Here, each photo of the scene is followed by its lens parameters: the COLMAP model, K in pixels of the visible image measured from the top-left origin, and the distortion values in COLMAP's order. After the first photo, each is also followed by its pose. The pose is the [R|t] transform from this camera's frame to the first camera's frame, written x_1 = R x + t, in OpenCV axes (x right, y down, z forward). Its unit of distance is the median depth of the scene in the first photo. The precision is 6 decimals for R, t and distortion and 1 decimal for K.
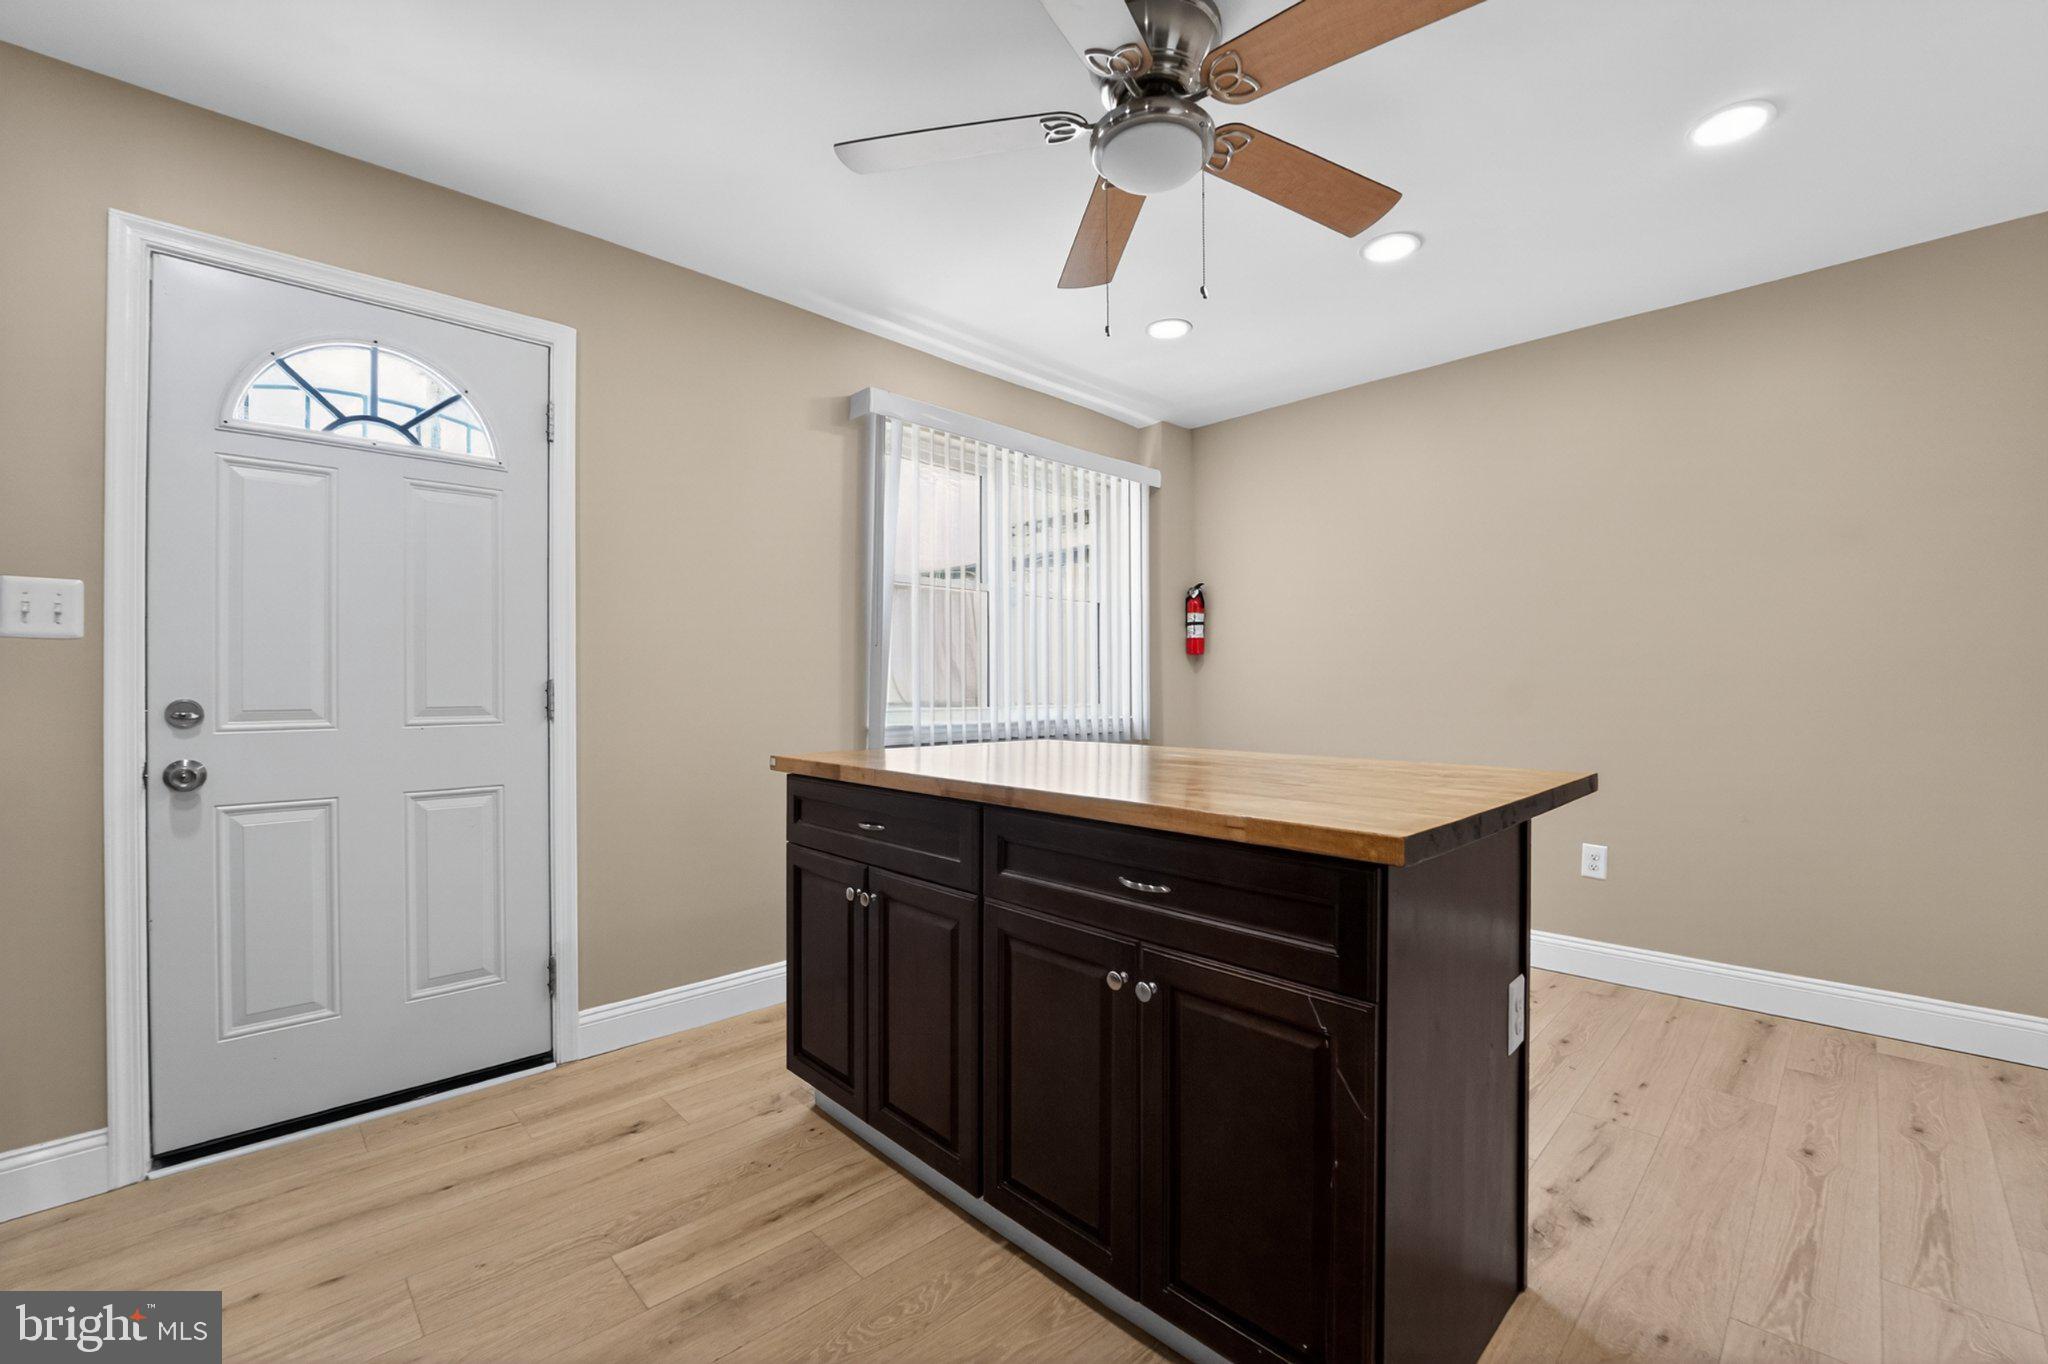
lens RADIAL K [[836.9, 0, 1031.3], [0, 836.9, 688.2], [0, 0, 1]] dist [-0.018056, -0.000059]
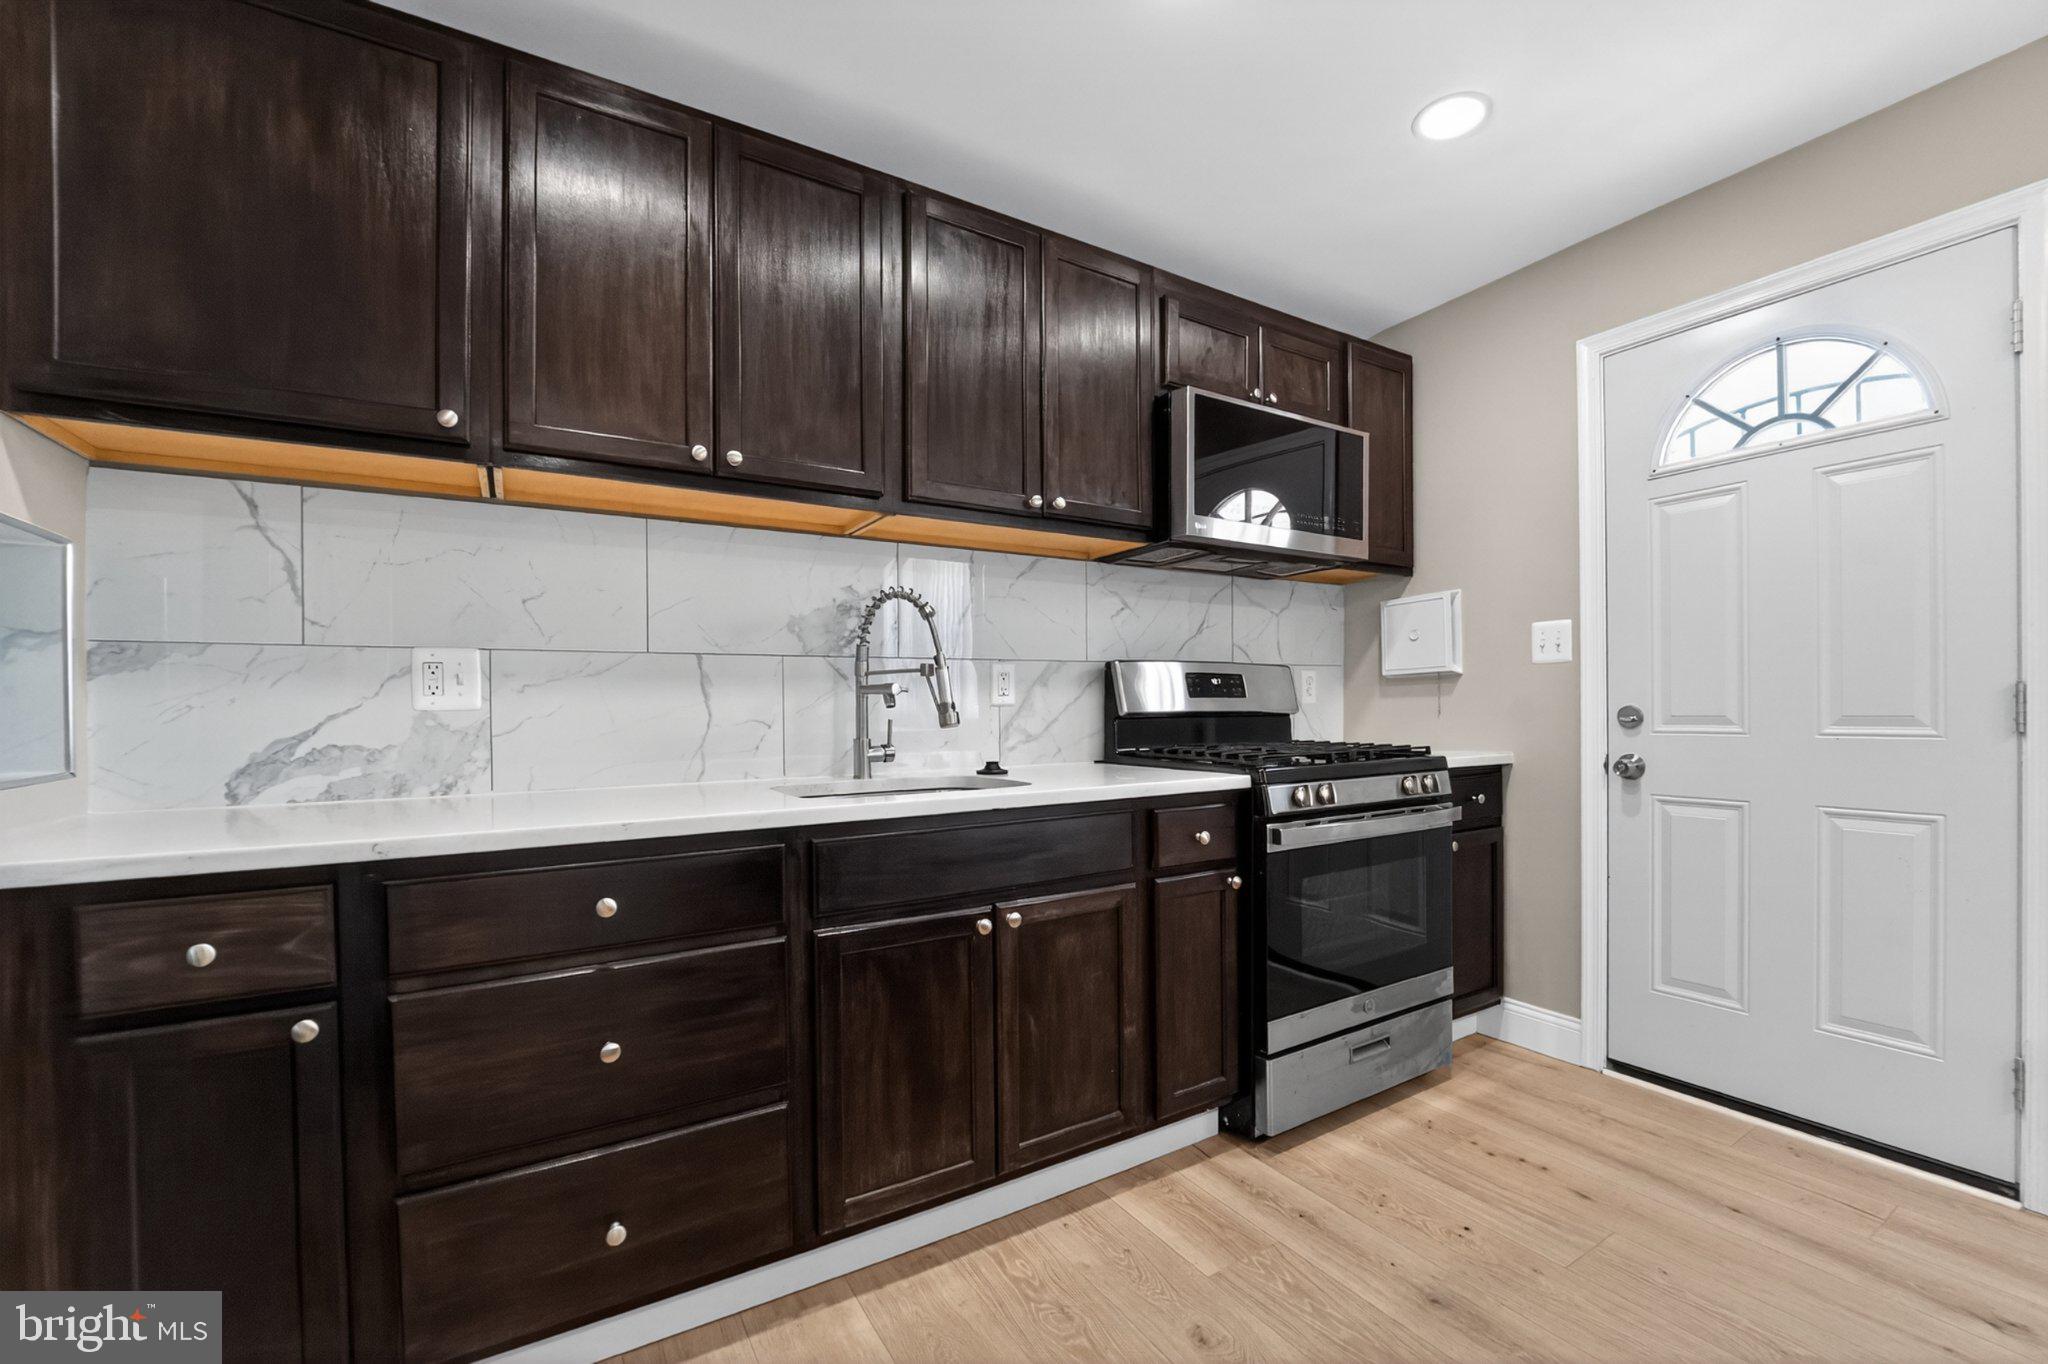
lens RADIAL K [[840.6, 0, 1033.1], [0, 840.6, 708.8], [0, 0, 1]] dist [-0.017857, -0.000313]
pose [[-0.214191, 0.011257, -0.976727, 0.364191], [0.011916, 0.999889, 0.008910, -0.003159], [0.976719, -0.009730, -0.214301, 0.359605]]
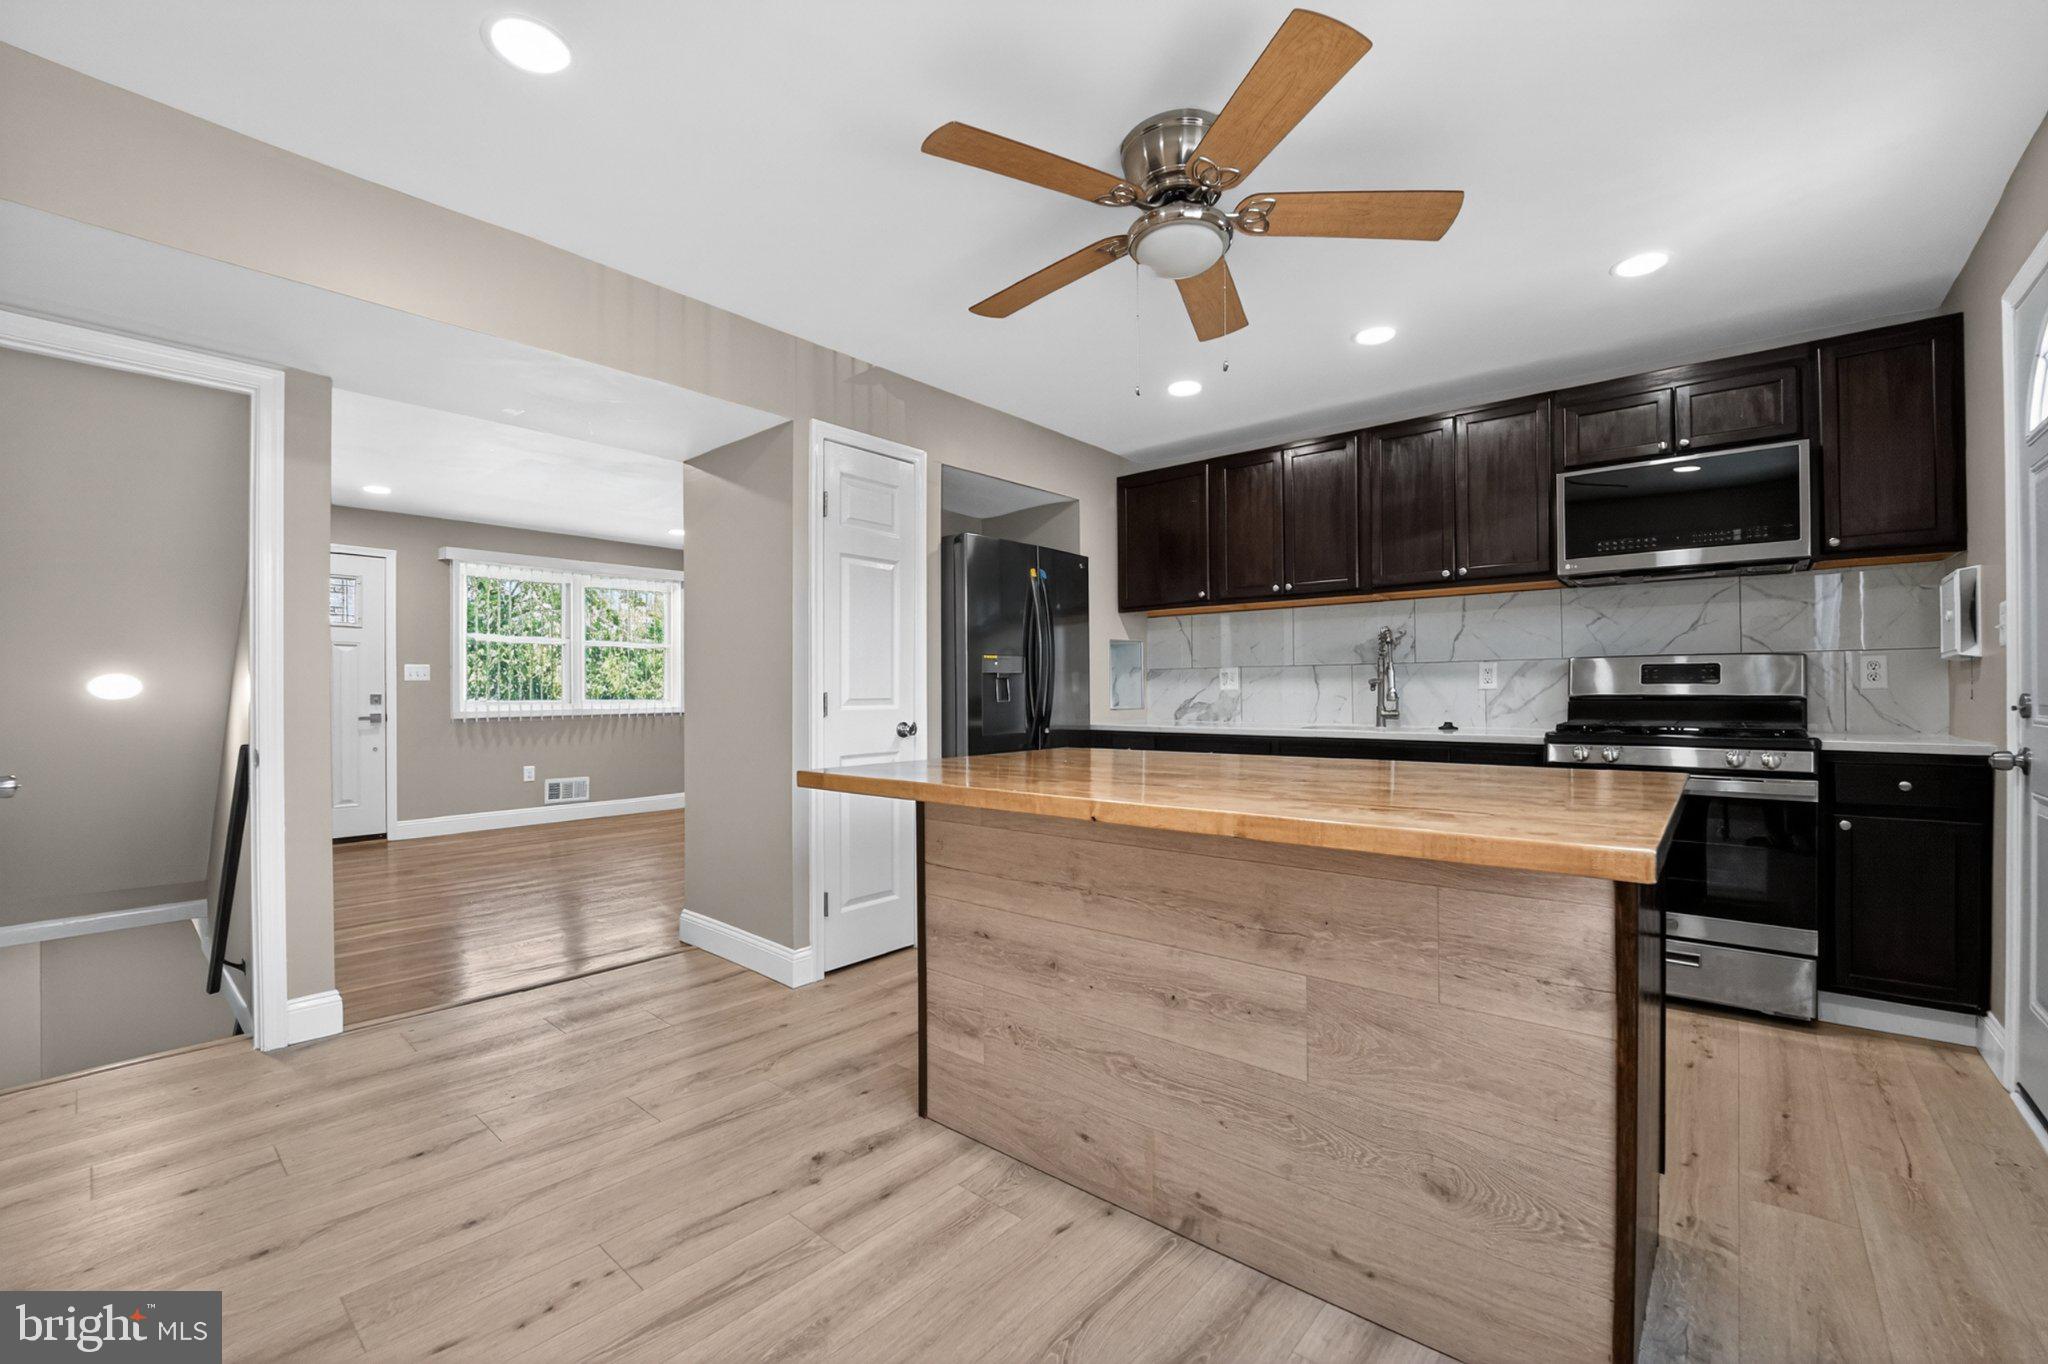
lens RADIAL K [[836.9, 0, 1031.3], [0, 836.9, 688.2], [0, 0, 1]] dist [-0.018056, -0.000059]
pose [[-0.996611, 0.009206, -0.081739, 0.392601], [0.009647, 0.999941, -0.005006, -0.000863], [0.081689, -0.005777, -0.996641, 1.842571]]
